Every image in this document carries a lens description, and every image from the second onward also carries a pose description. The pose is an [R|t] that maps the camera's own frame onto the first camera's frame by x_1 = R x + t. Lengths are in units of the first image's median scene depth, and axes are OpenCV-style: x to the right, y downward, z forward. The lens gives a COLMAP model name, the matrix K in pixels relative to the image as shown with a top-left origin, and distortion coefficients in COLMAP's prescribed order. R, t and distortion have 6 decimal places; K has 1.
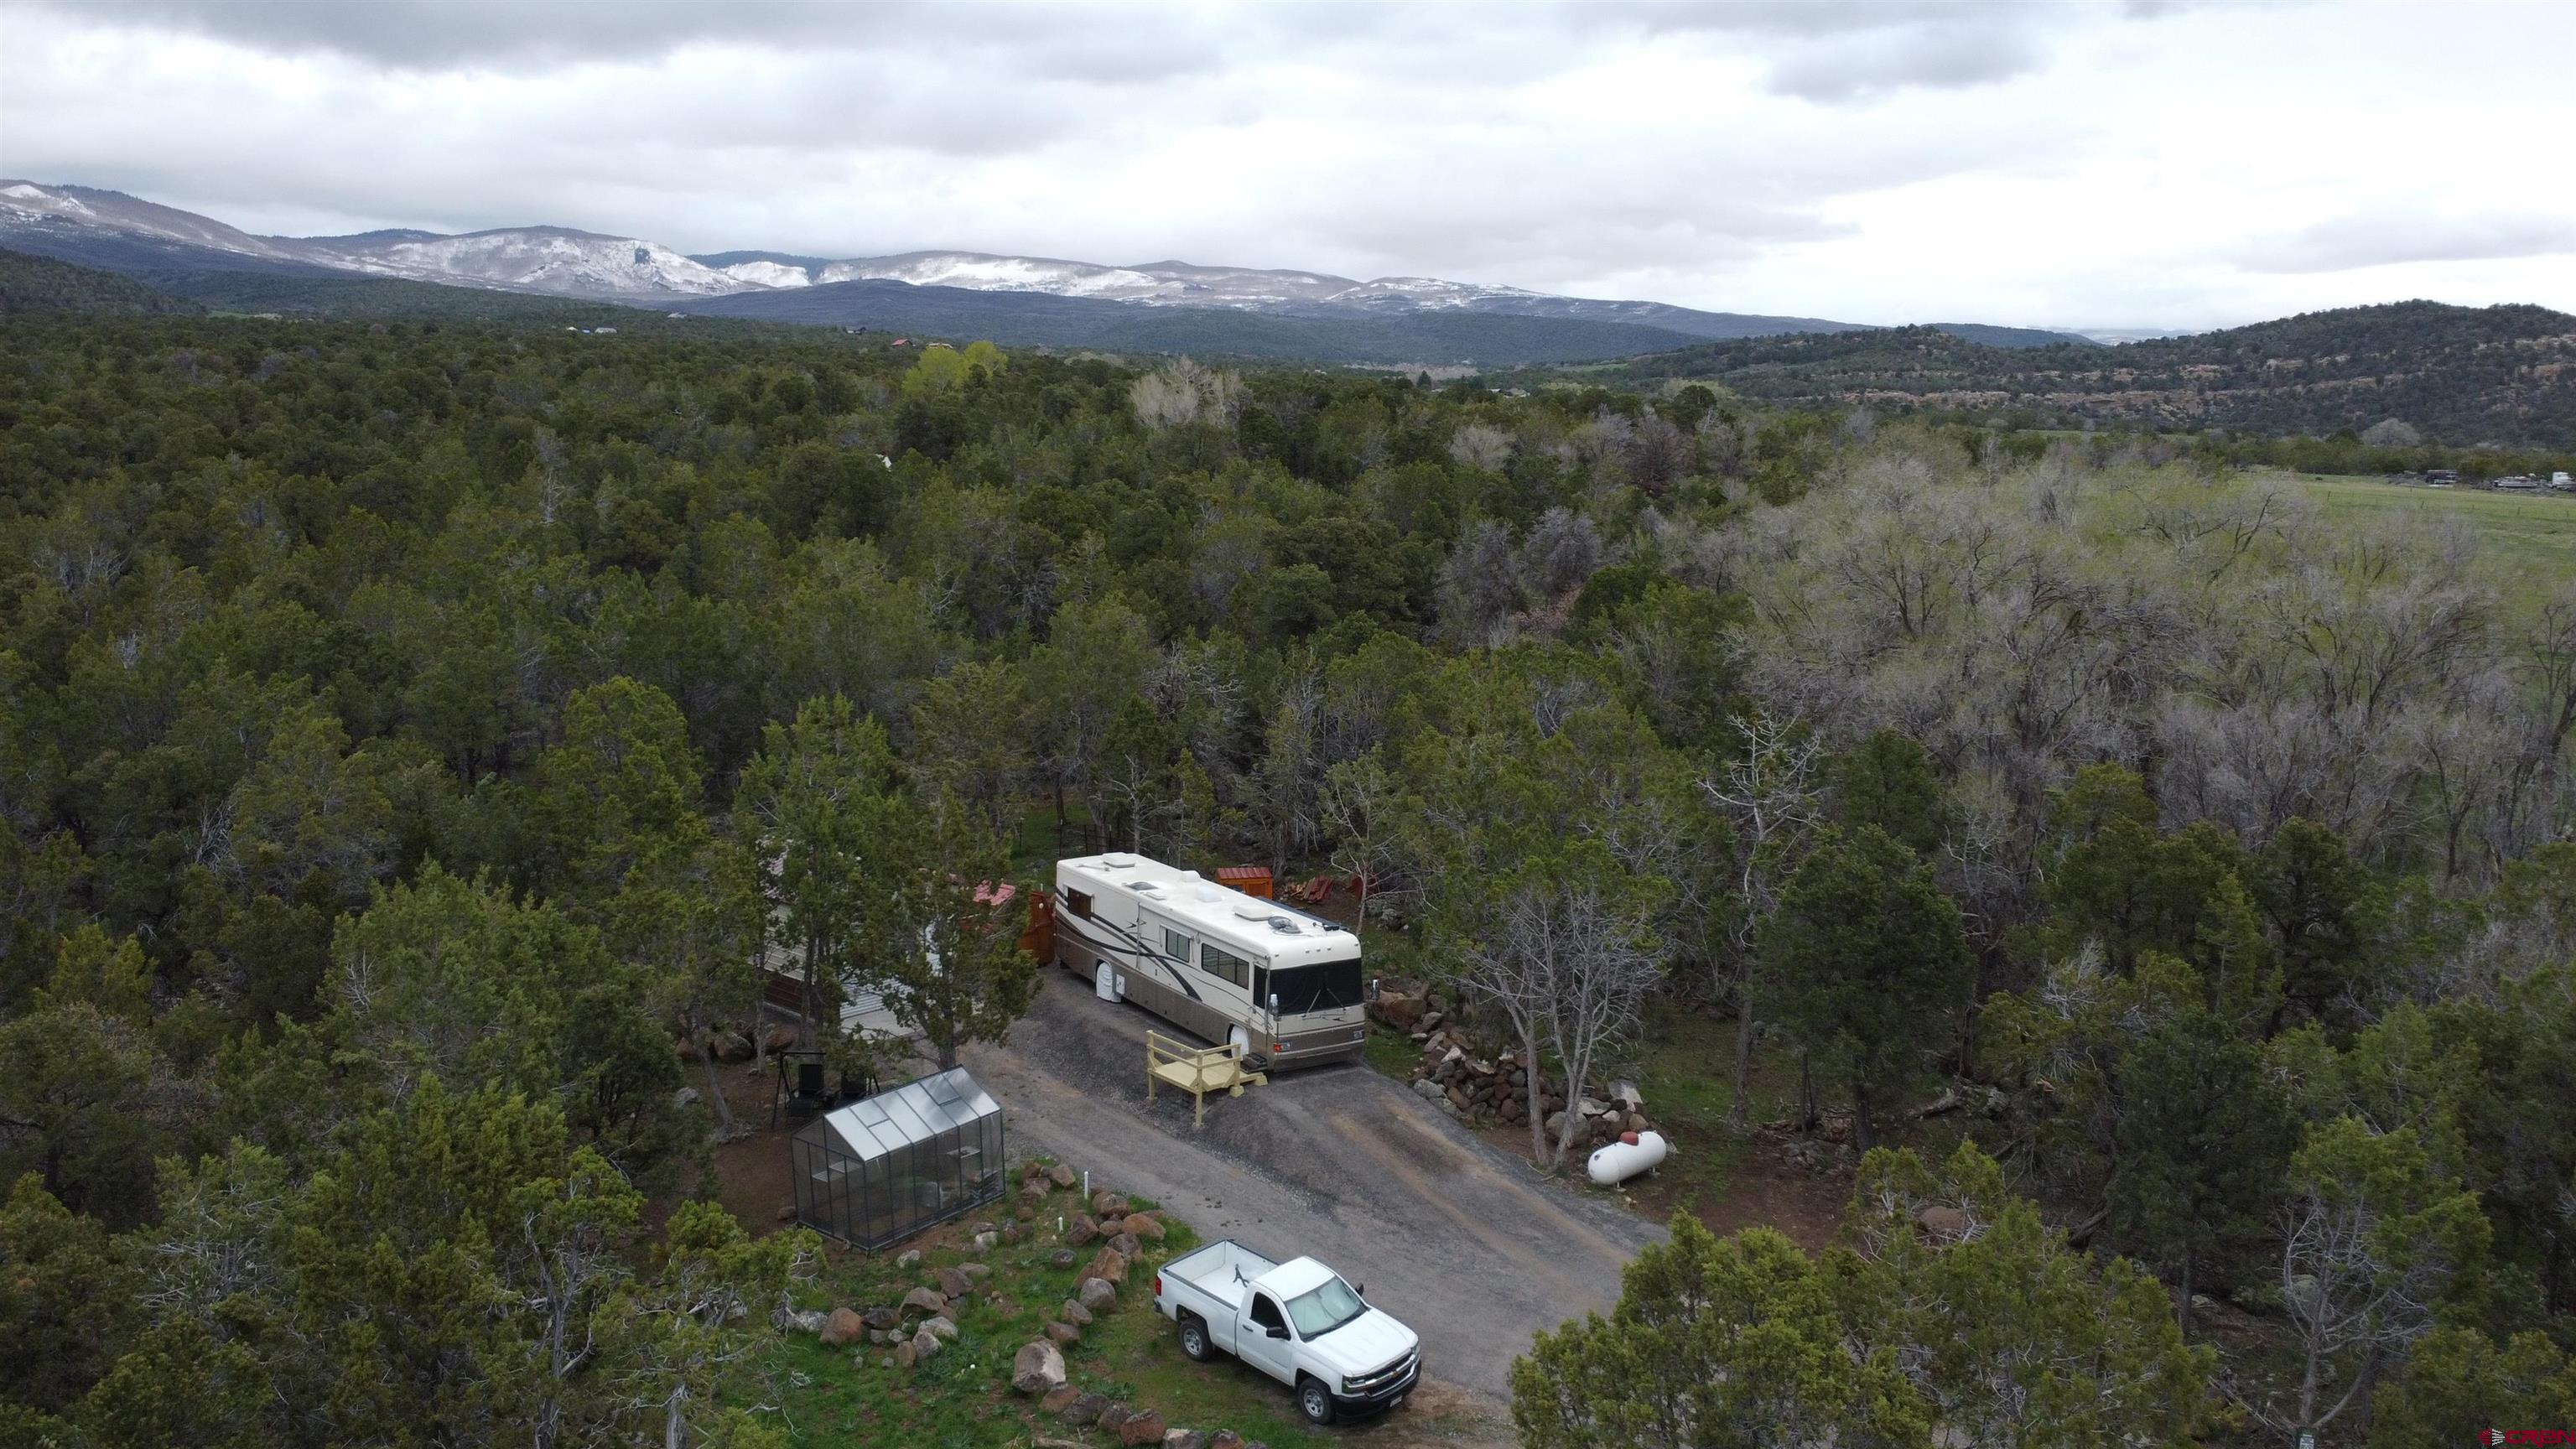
lens RADIAL K [[1950.3, 0, 1288.0], [0, 1950.3, 724.5], [0, 0, 1]] dist [0.002870, -0.005200]
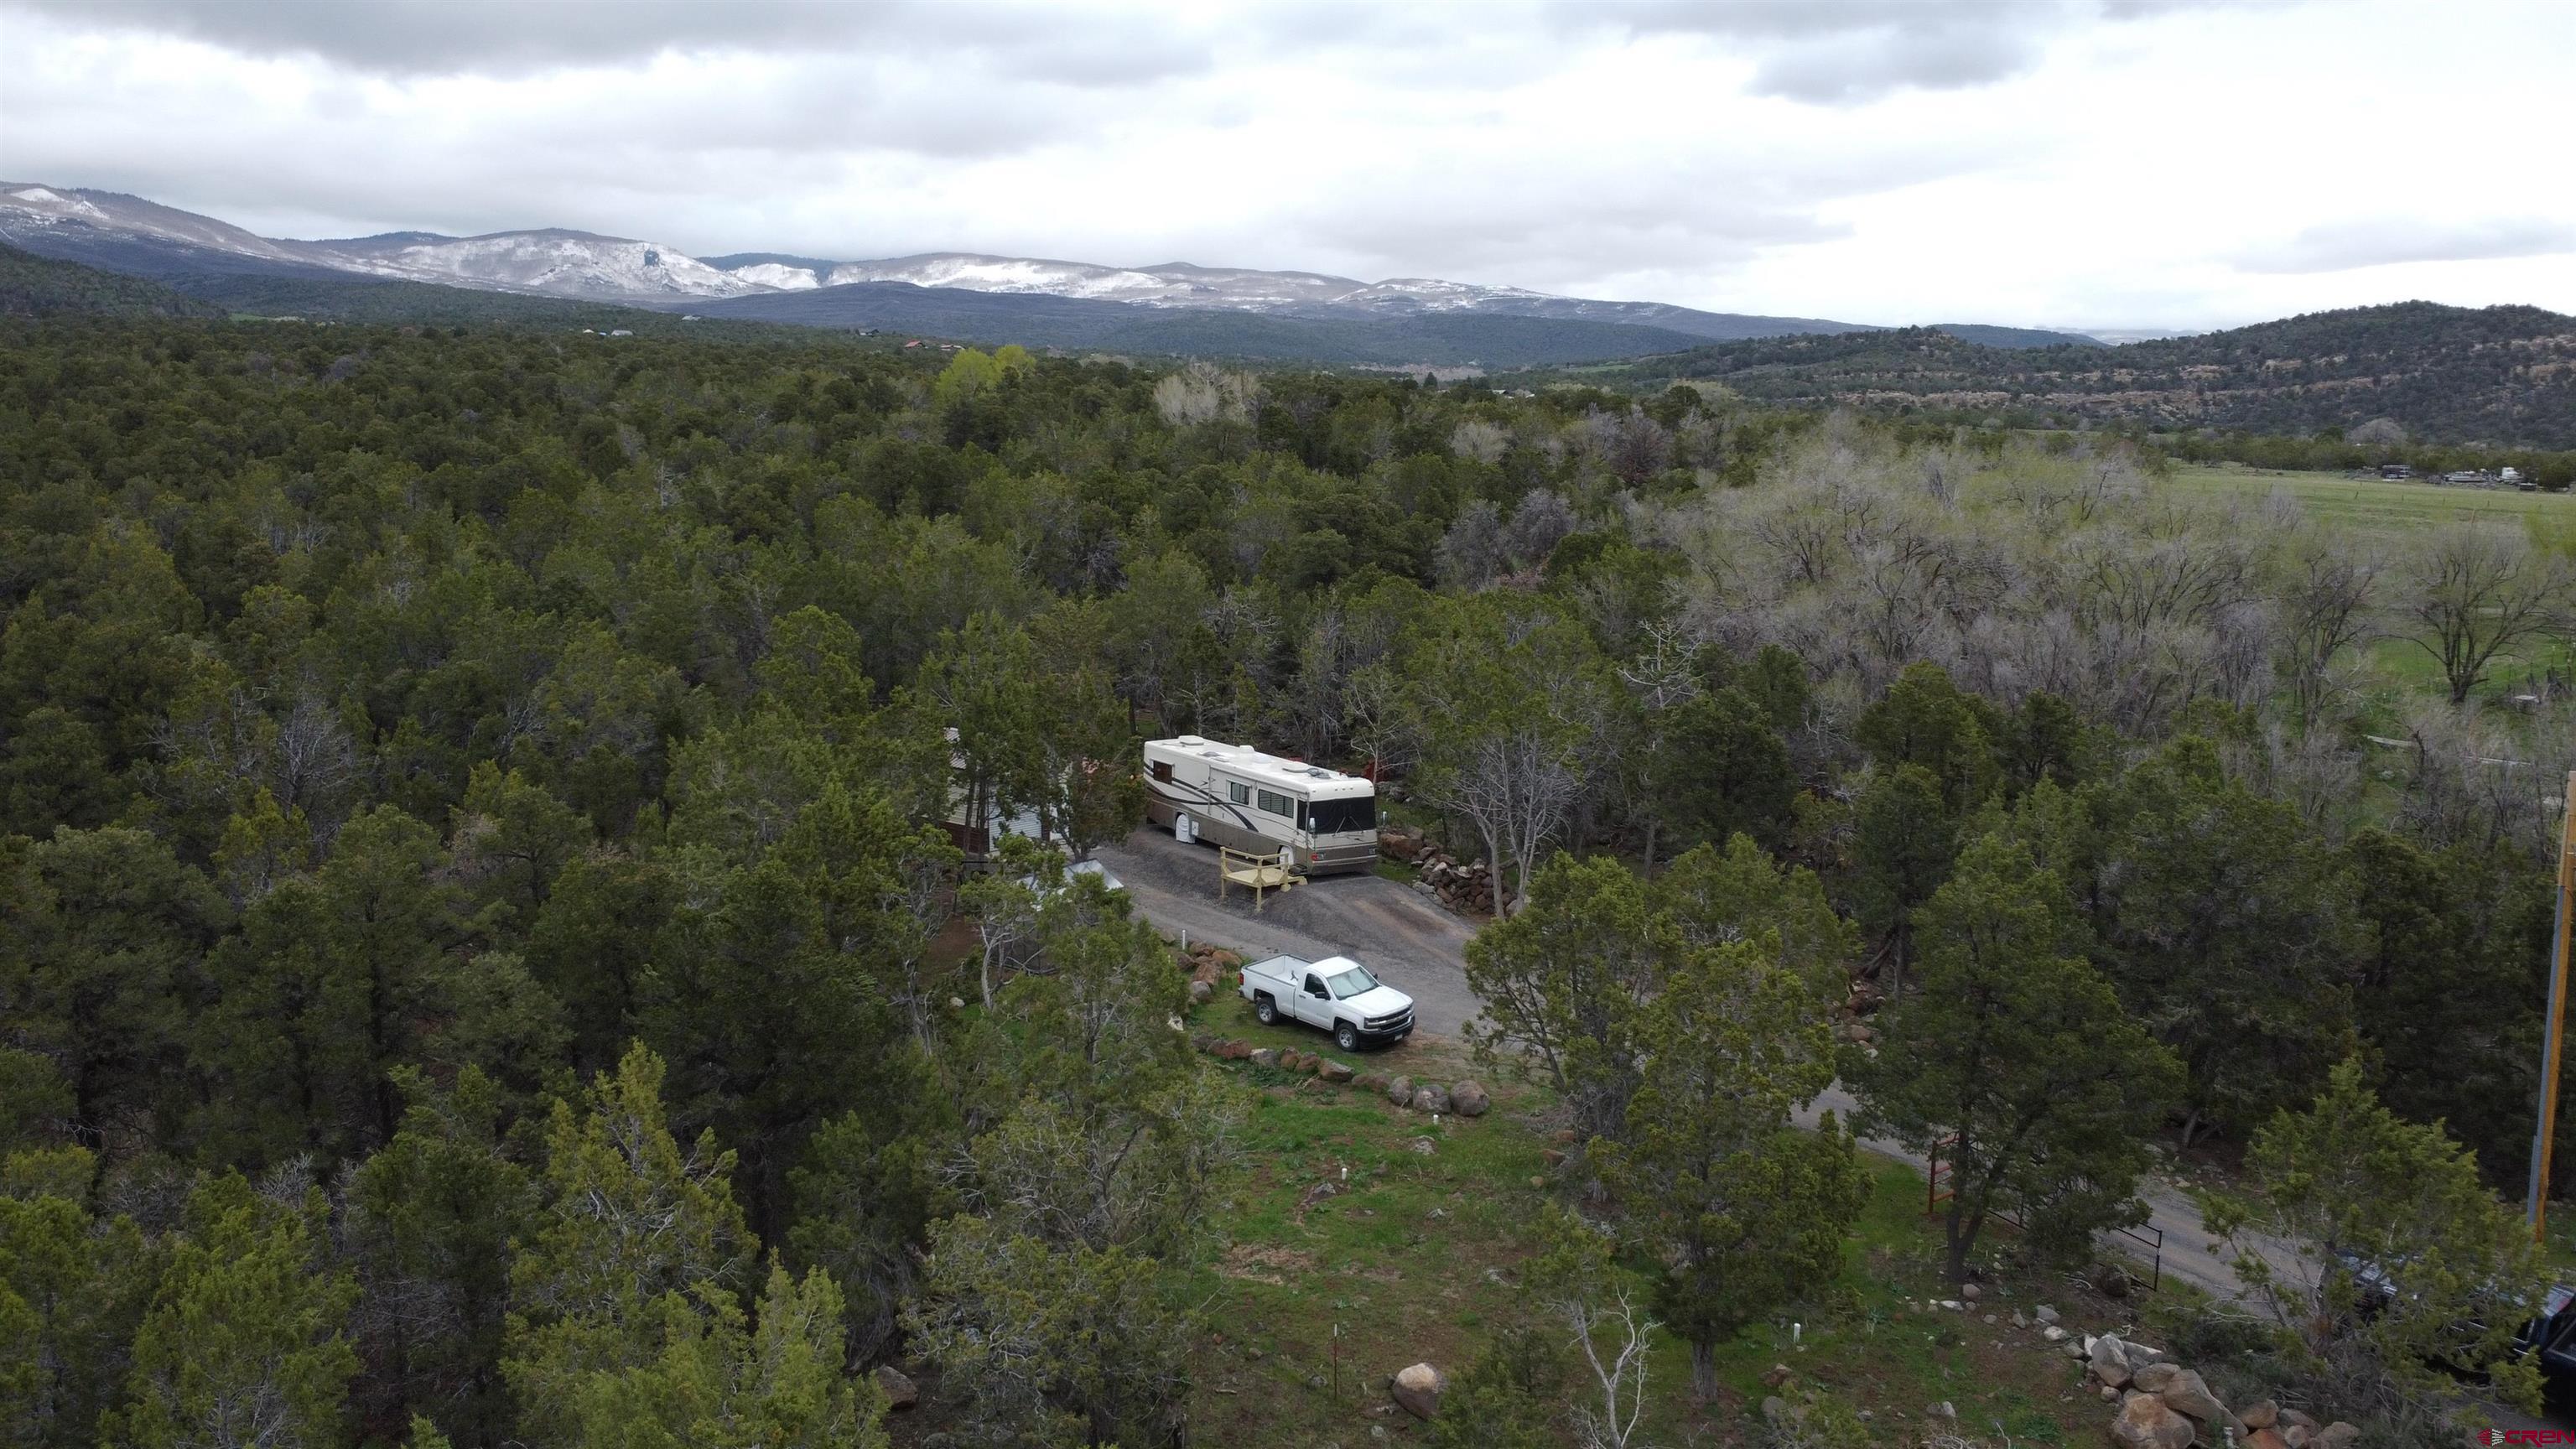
lens RADIAL K [[1950.3, 0, 1288.0], [0, 1950.3, 724.5], [0, 0, 1]] dist [0.002870, -0.005200]
pose [[0.999993, -0.000280, -0.003600, -0.010116], [0.000277, 1.000000, -0.000642, 0.037141], [0.003600, 0.000641, 0.999993, -0.206684]]
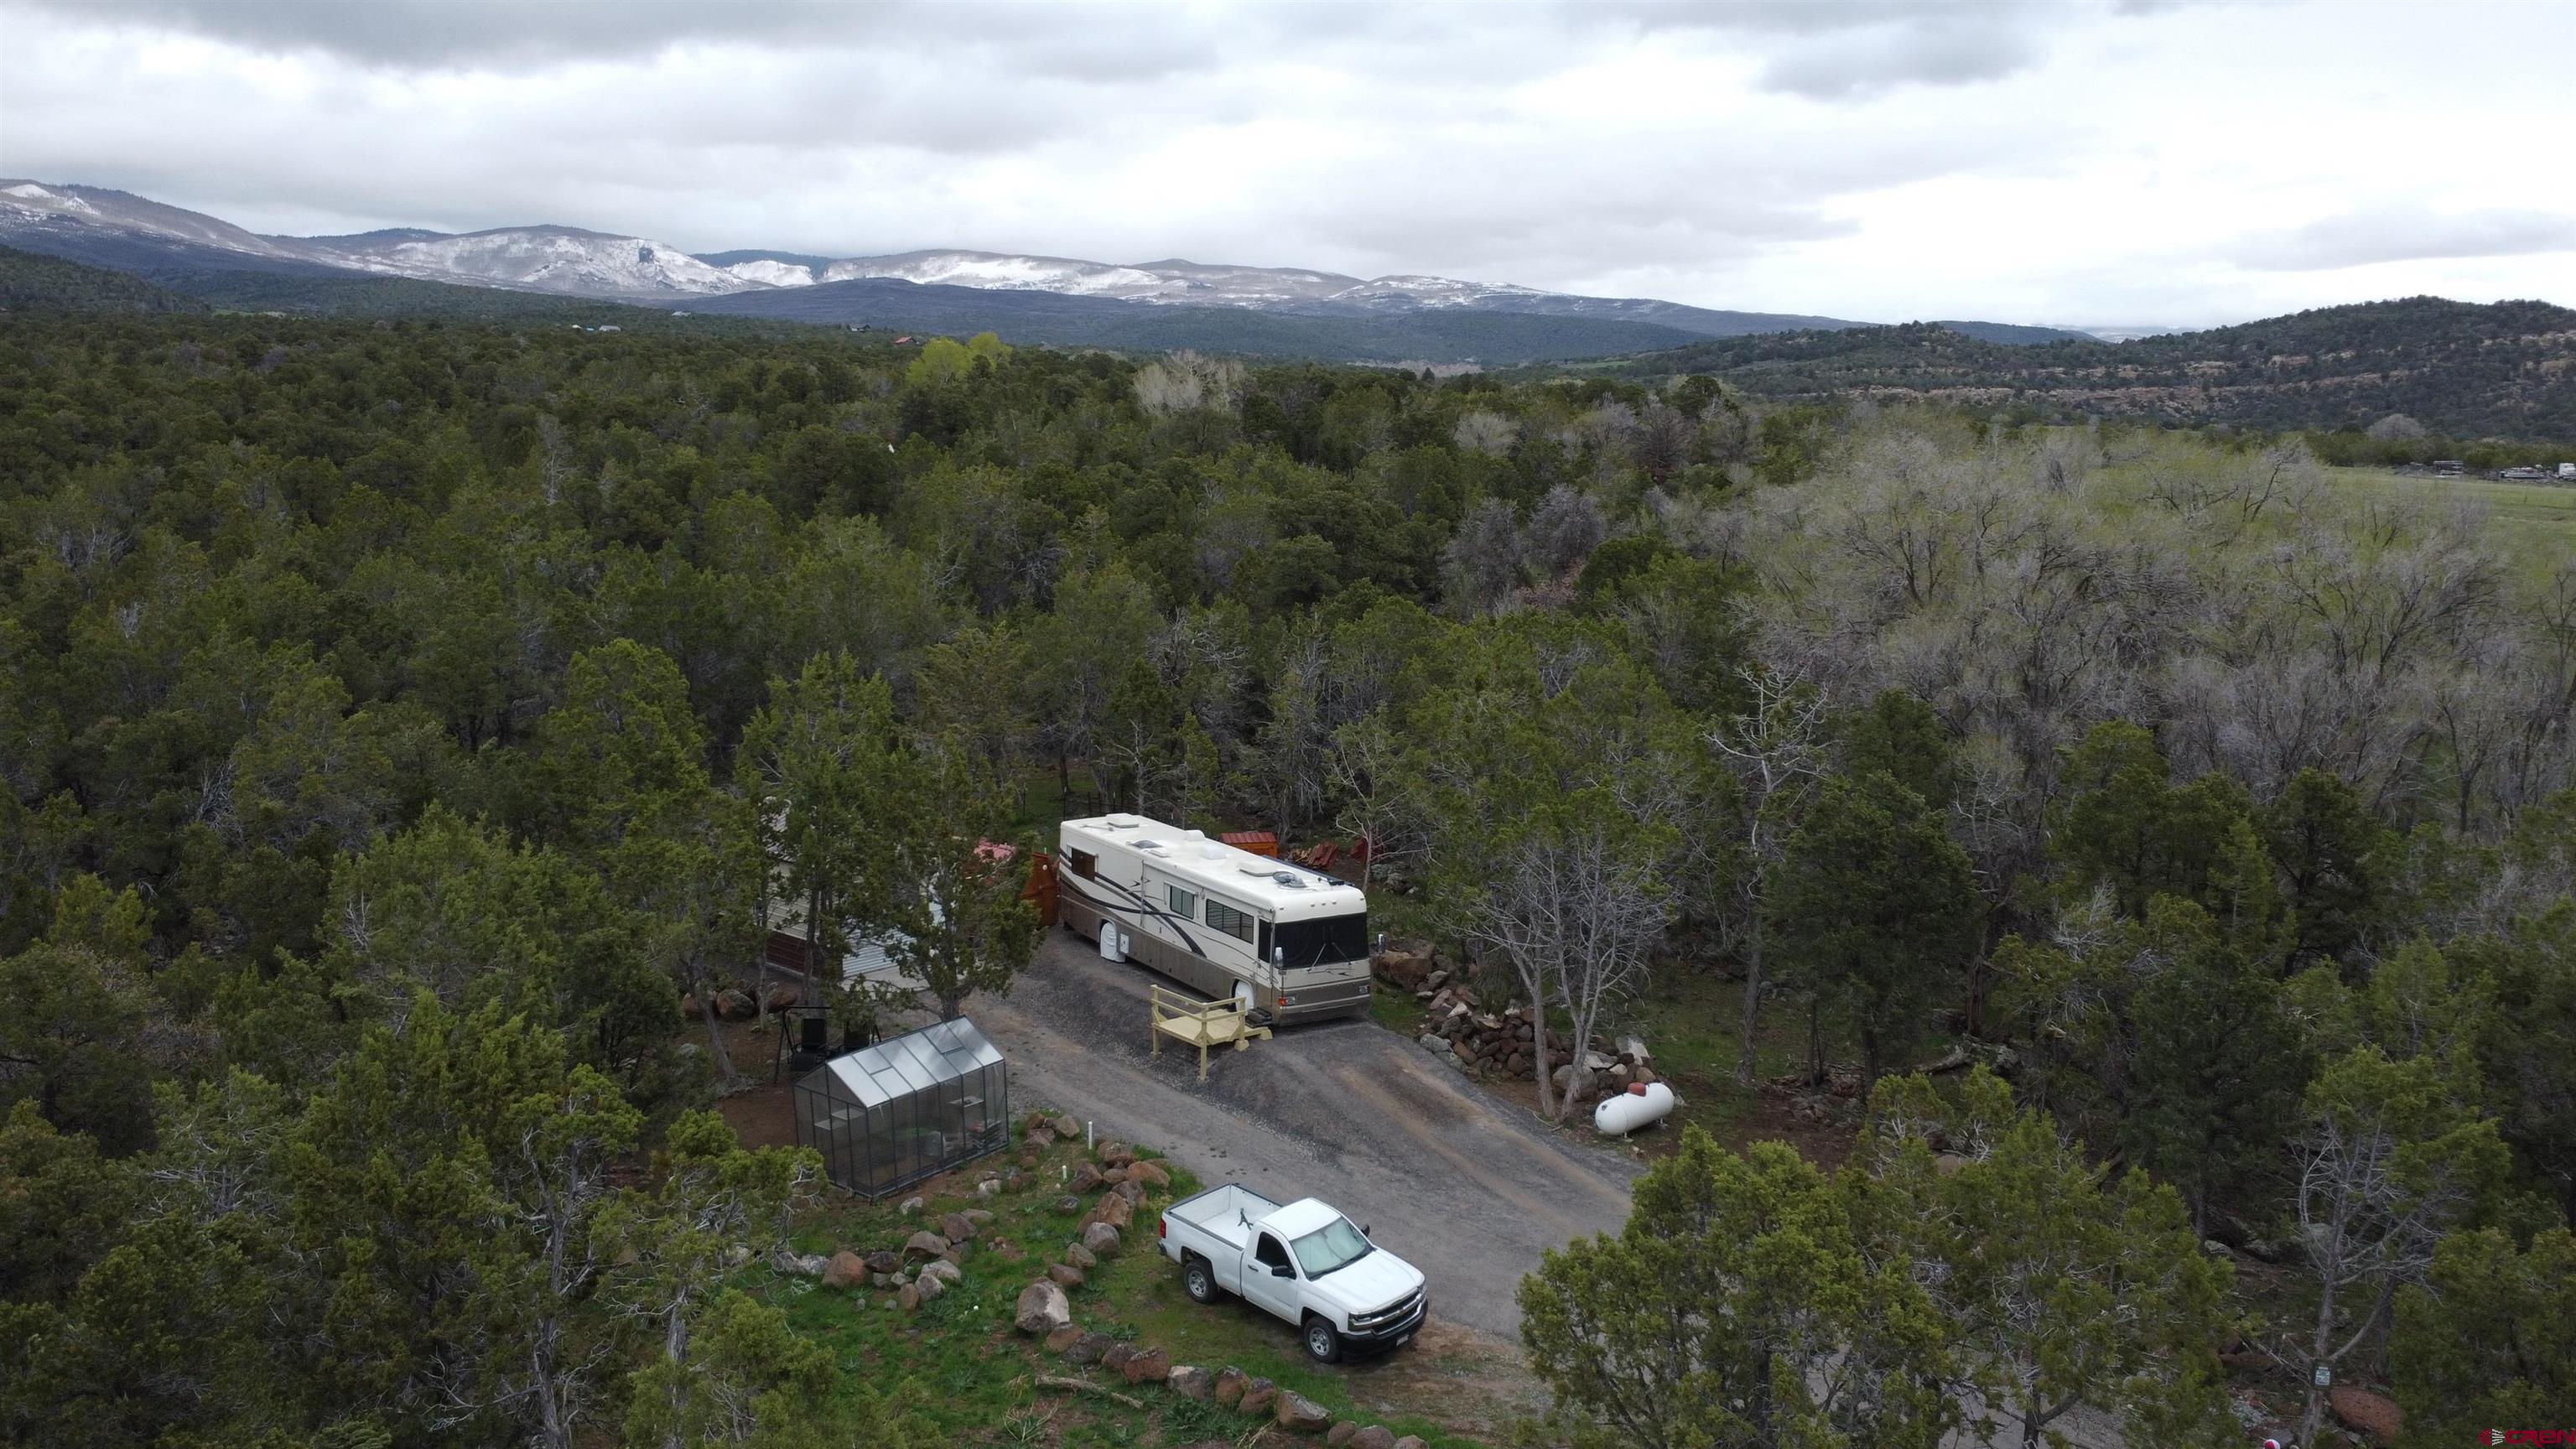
lens RADIAL K [[1950.3, 0, 1288.0], [0, 1950.3, 724.5], [0, 0, 1]] dist [0.002870, -0.005200]
pose [[0.999998, -0.000552, -0.001975, -0.000287], [0.000553, 1.000000, 0.000684, 0.012392], [0.001975, -0.000685, 0.999998, 0.002991]]
